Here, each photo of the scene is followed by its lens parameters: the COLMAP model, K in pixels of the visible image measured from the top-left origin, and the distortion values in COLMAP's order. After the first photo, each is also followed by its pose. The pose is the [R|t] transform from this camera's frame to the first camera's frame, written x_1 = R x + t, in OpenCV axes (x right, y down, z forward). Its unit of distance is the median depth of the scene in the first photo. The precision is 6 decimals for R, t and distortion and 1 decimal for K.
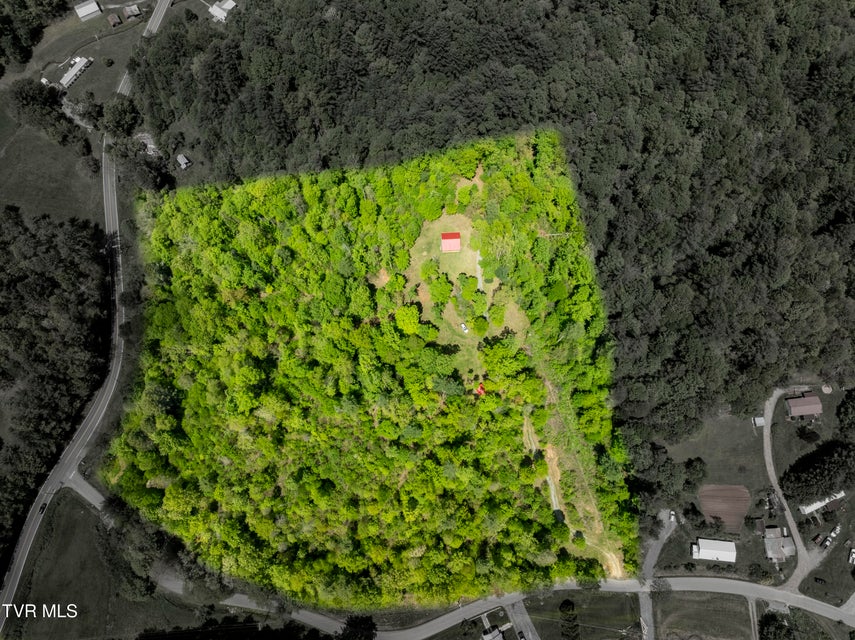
lens RADIAL K [[570.9, 0, 427.5], [0, 570.9, 320.0], [0, 0, 1]] dist [-0.052742, 0.023036]
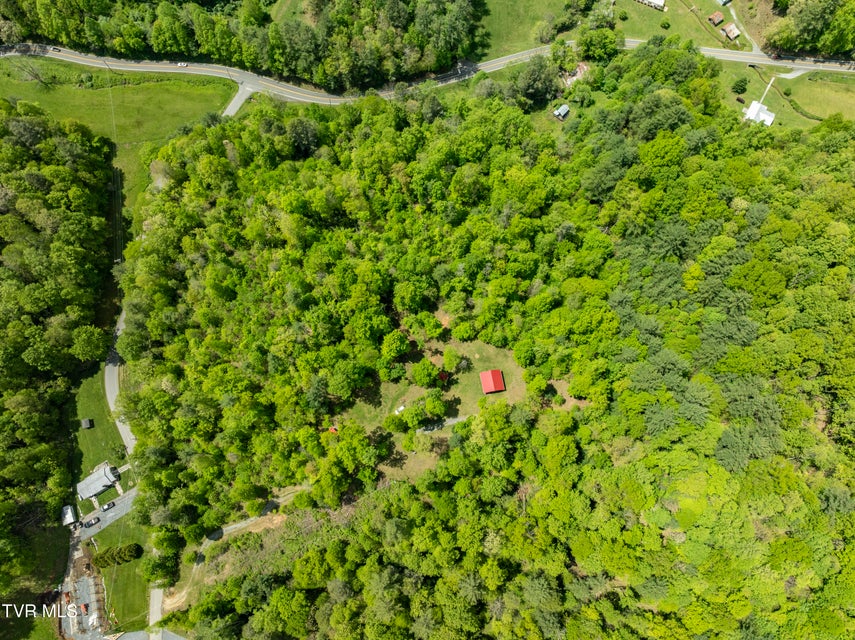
lens RADIAL K [[570.9, 0, 427.5], [0, 570.9, 320.0], [0, 0, 1]] dist [-0.052742, 0.023036]
pose [[0.121535, 0.959514, -0.254091, 0.159490], [-0.957970, 0.180404, 0.223043, -0.251464], [0.259852, 0.216304, 0.941111, 0.115195]]
